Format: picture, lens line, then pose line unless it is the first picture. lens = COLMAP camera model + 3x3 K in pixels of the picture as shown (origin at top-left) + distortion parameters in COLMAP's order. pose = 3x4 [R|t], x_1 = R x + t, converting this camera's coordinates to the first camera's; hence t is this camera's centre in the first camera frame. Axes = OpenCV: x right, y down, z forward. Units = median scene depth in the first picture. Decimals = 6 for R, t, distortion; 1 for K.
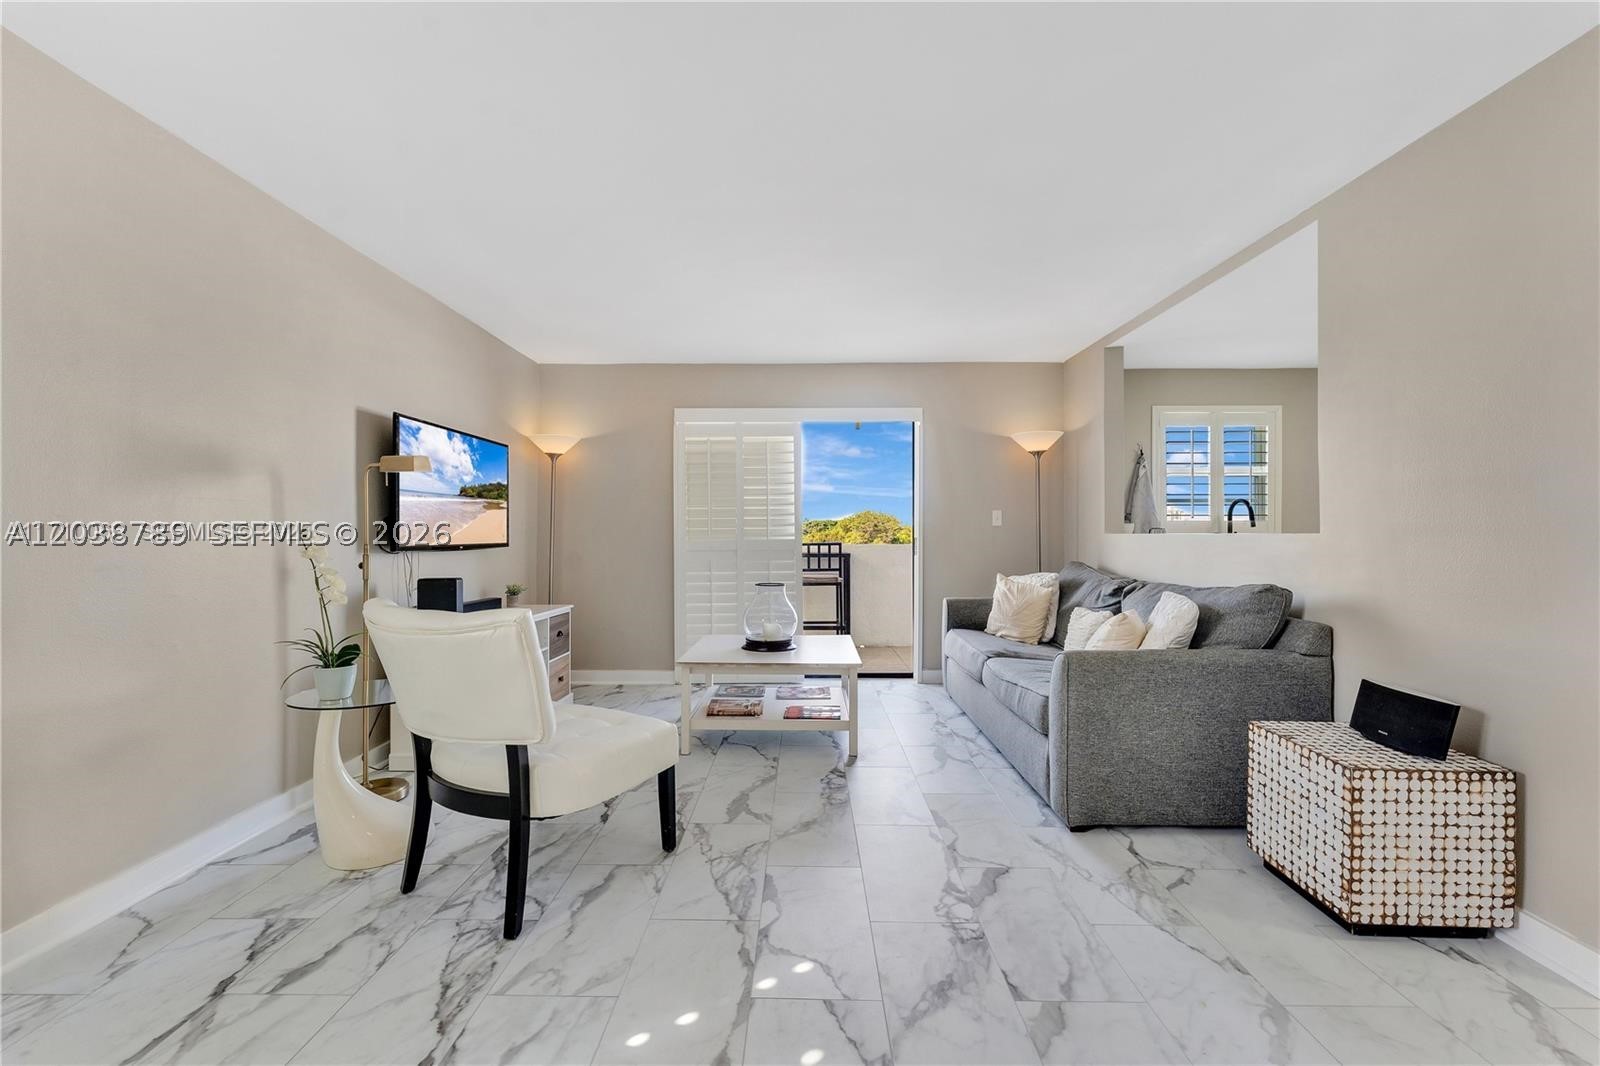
lens RADIAL K [[659.1, 0, 808.7], [0, 659.1, 533.5], [0, 0, 1]] dist [0.002578, 0.000194]
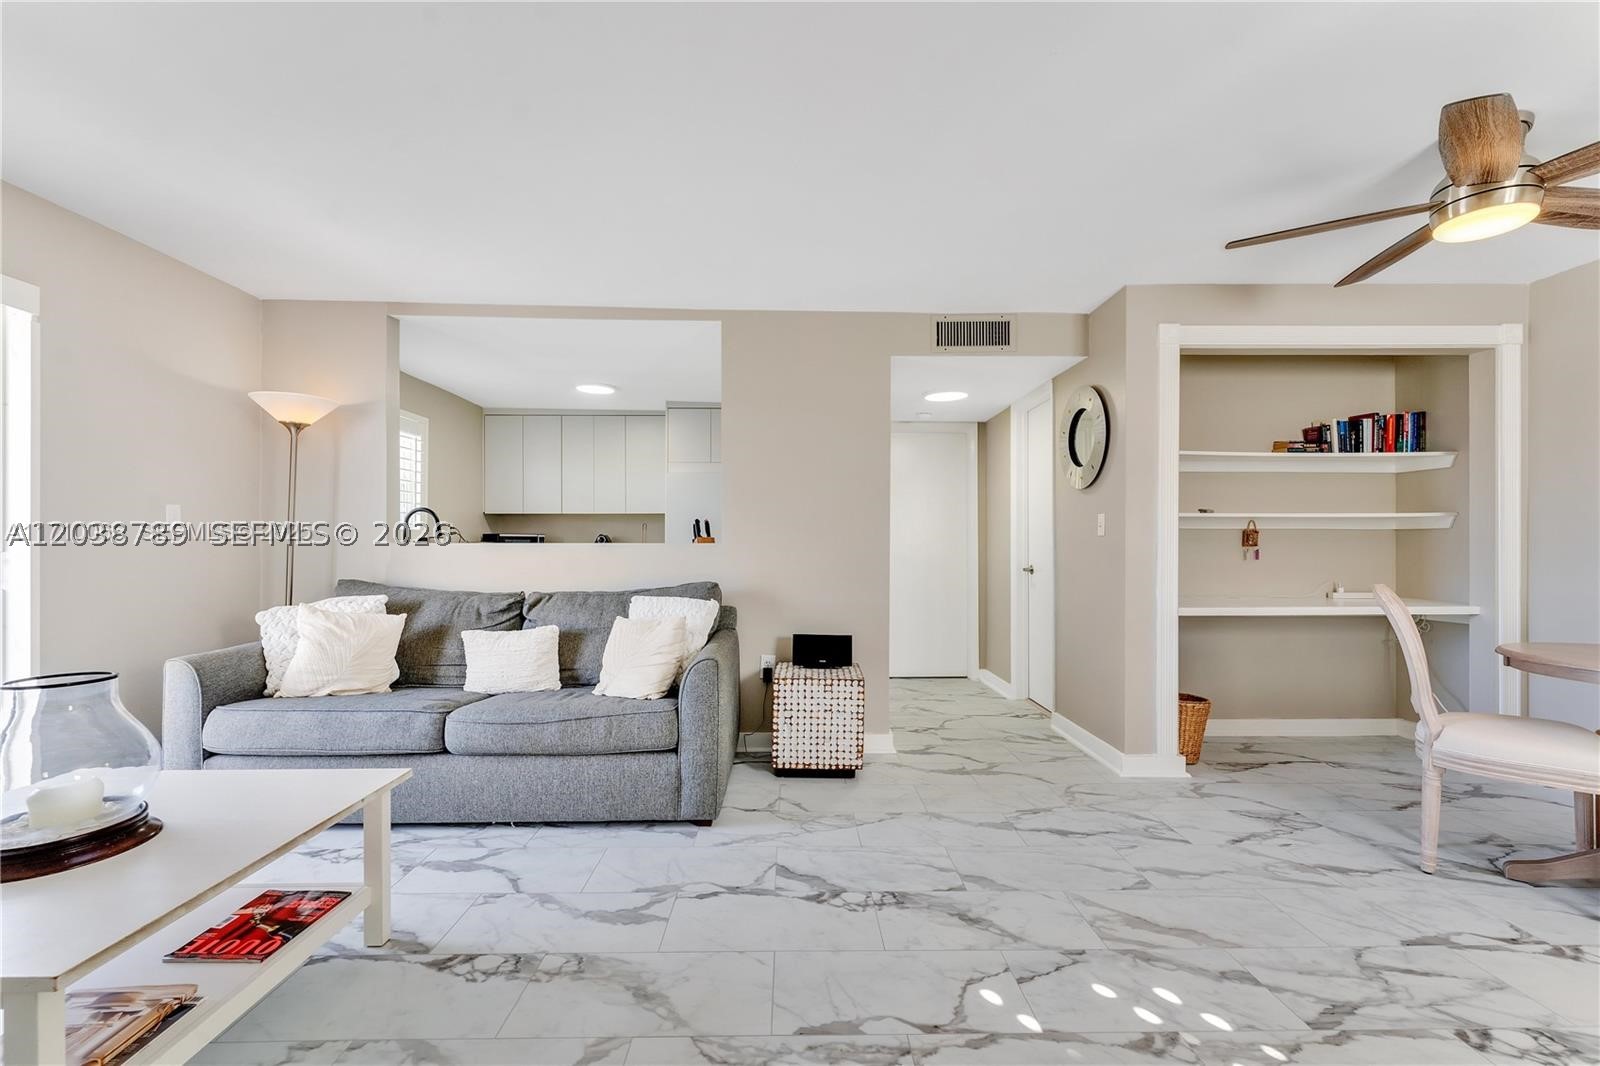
lens RADIAL K [[660.9, 0, 801.3], [0, 660.9, 542.8], [0, 0, 1]] dist [0.006112, -0.000489]
pose [[-0.015962, -0.000644, 0.999872, -0.529398], [-0.001769, 0.999998, 0.000616, -0.002284], [-0.999871, -0.001759, -0.015963, 0.695449]]
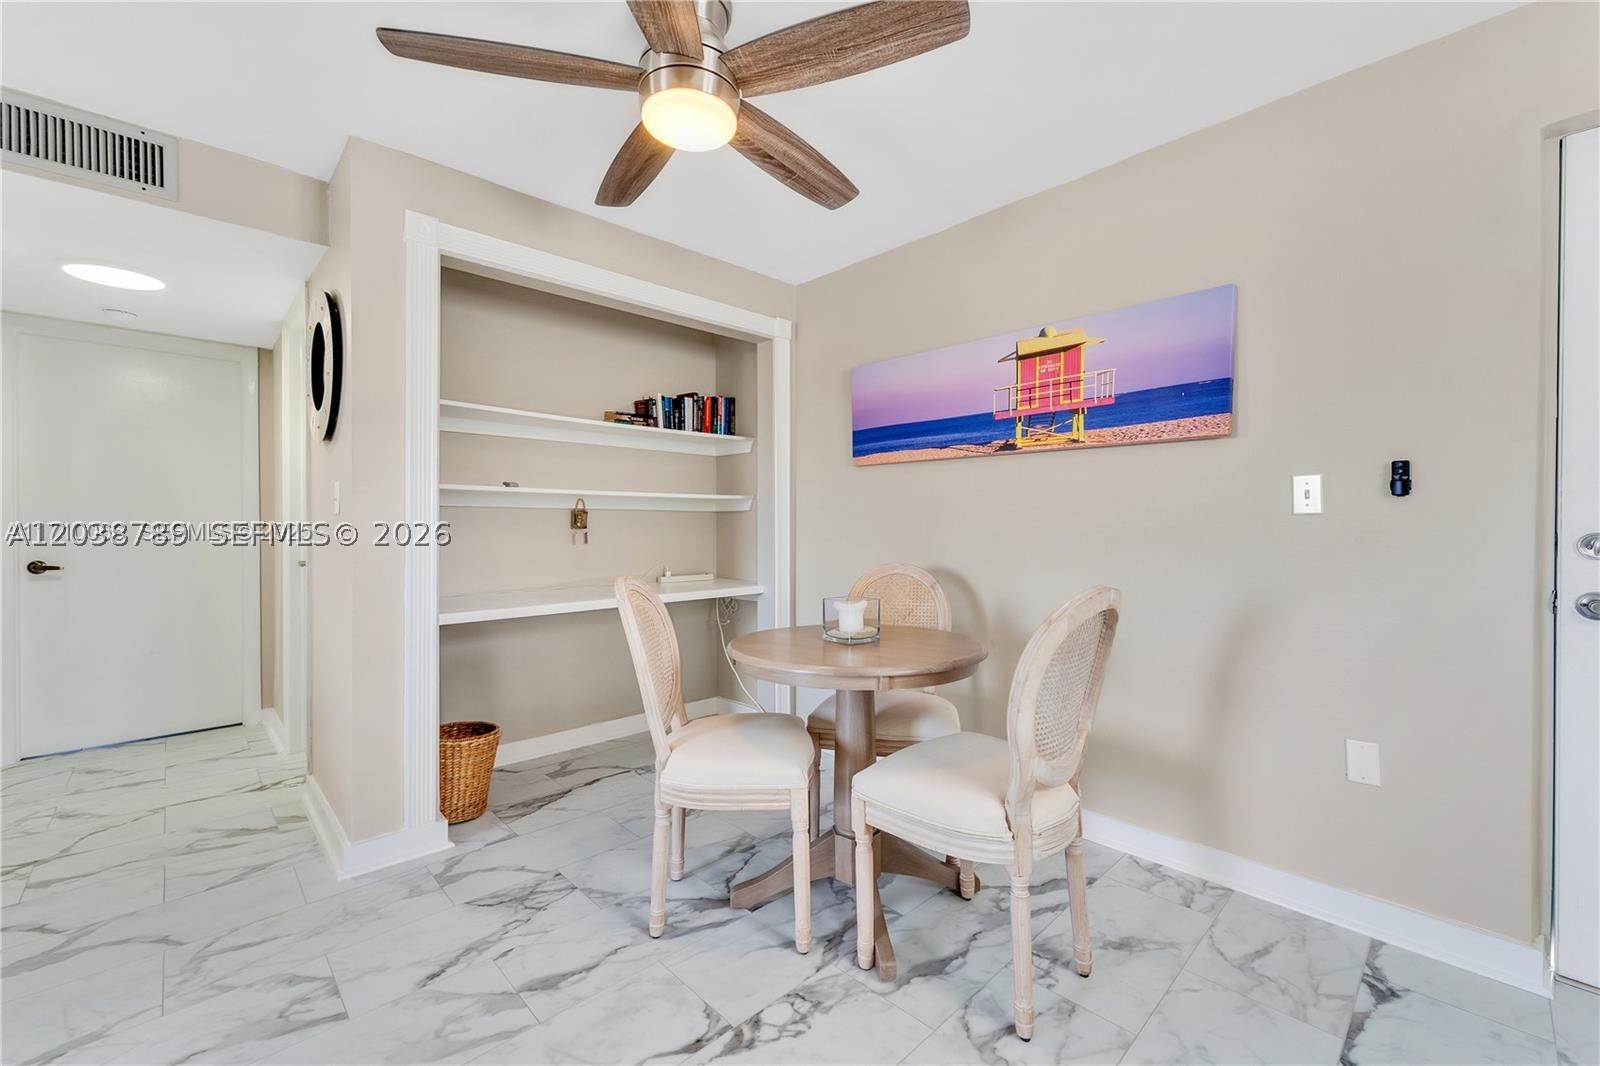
lens RADIAL K [[659.7, 0, 794.4], [0, 659.7, 527.2], [0, 0, 1]] dist [0.003809, 0.000172]
pose [[-0.687125, -0.003450, 0.726531, -0.313681], [-0.002271, 0.999994, 0.002600, -0.002242], [-0.726536, 0.000137, -0.687129, 0.304323]]
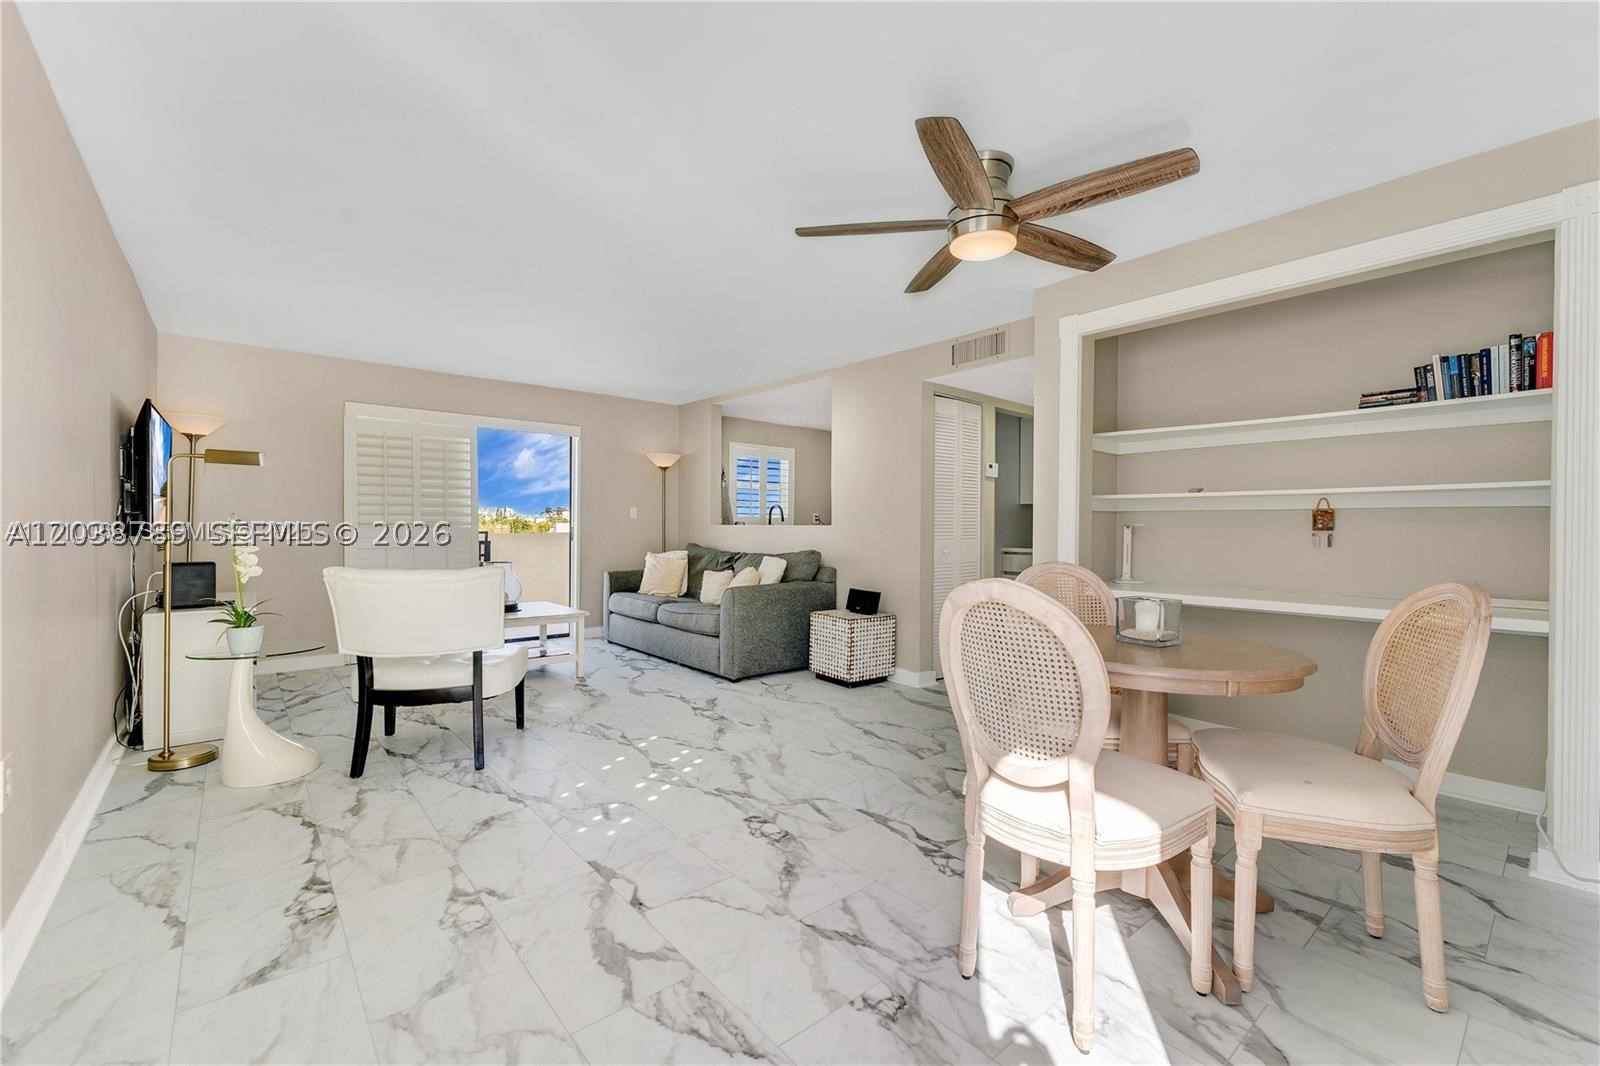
lens RADIAL K [[649.6, 0, 821.9], [0, 649.6, 533.2], [0, 0, 1]] dist [0.002717, -0.000085]
pose [[0.747461, 0.000409, 0.664305, -0.512696], [-0.008103, 0.999931, 0.008502, 0.006168], [-0.664256, -0.011738, 0.747413, -0.434723]]
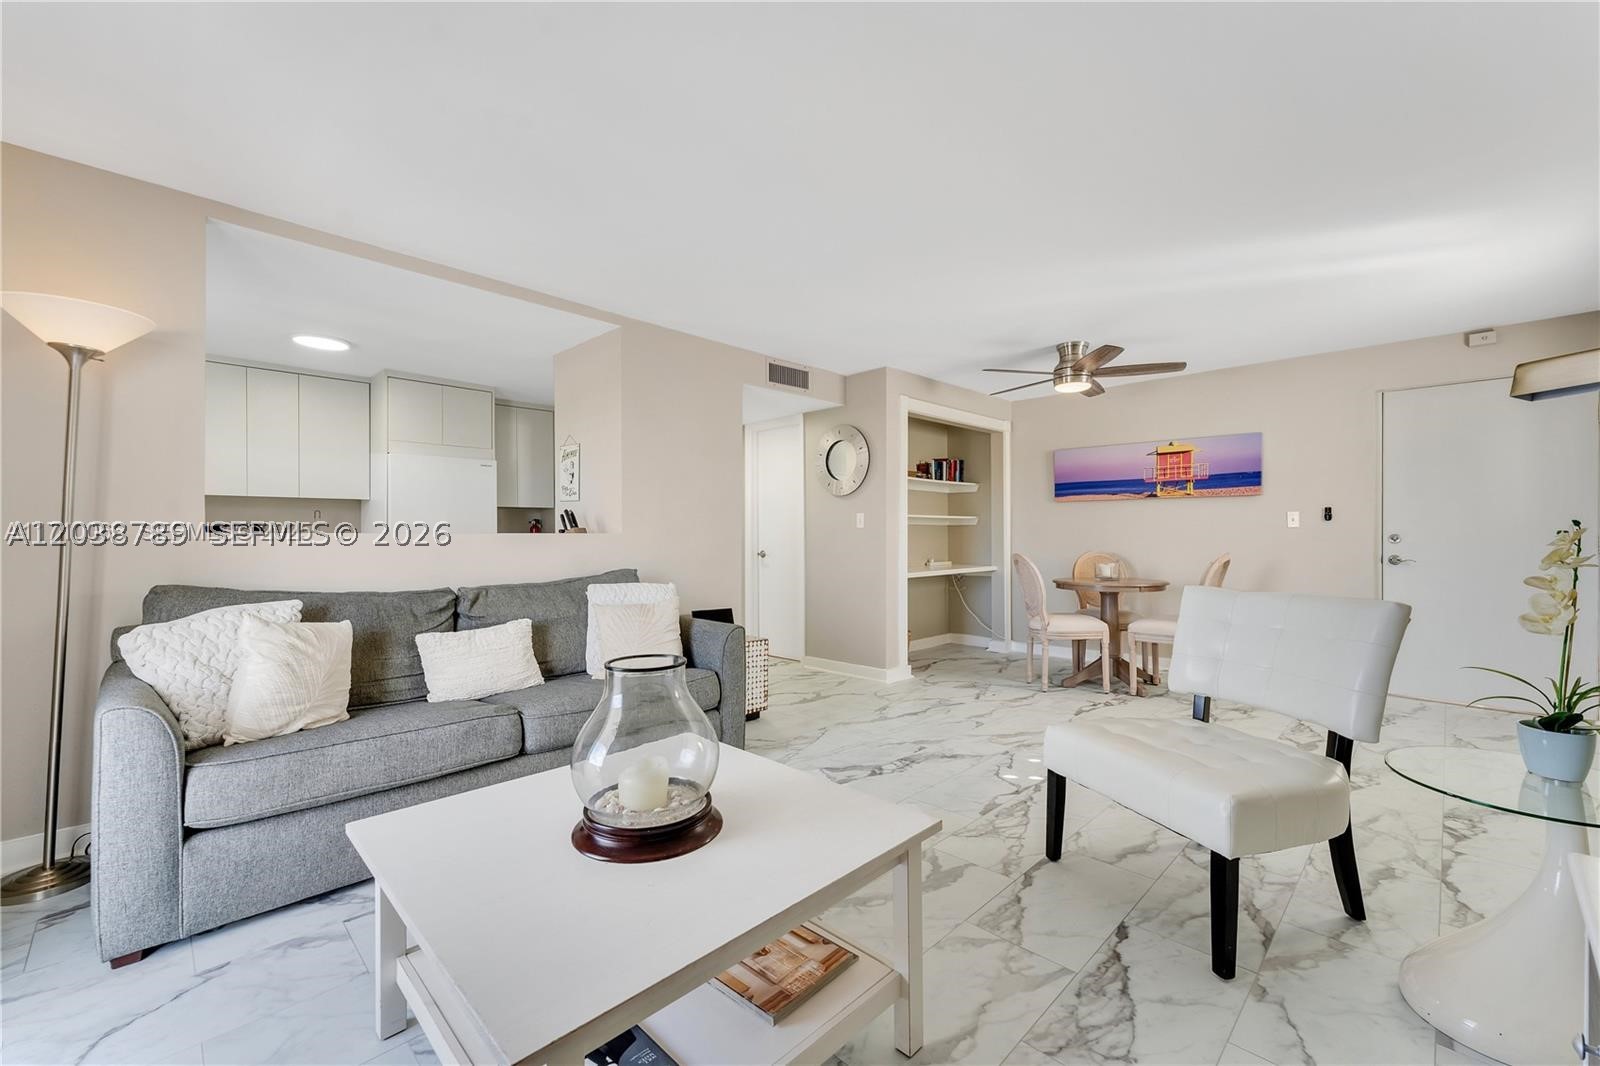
lens RADIAL K [[647.5, 0, 795.2], [0, 647.5, 532.3], [0, 0, 1]] dist [0.006228, 0.000100]
pose [[-0.700513, 0.003323, 0.713632, -0.464269], [0.000710, 0.999992, -0.003960, 0.003136], [-0.713640, -0.002267, -0.700509, 1.434667]]
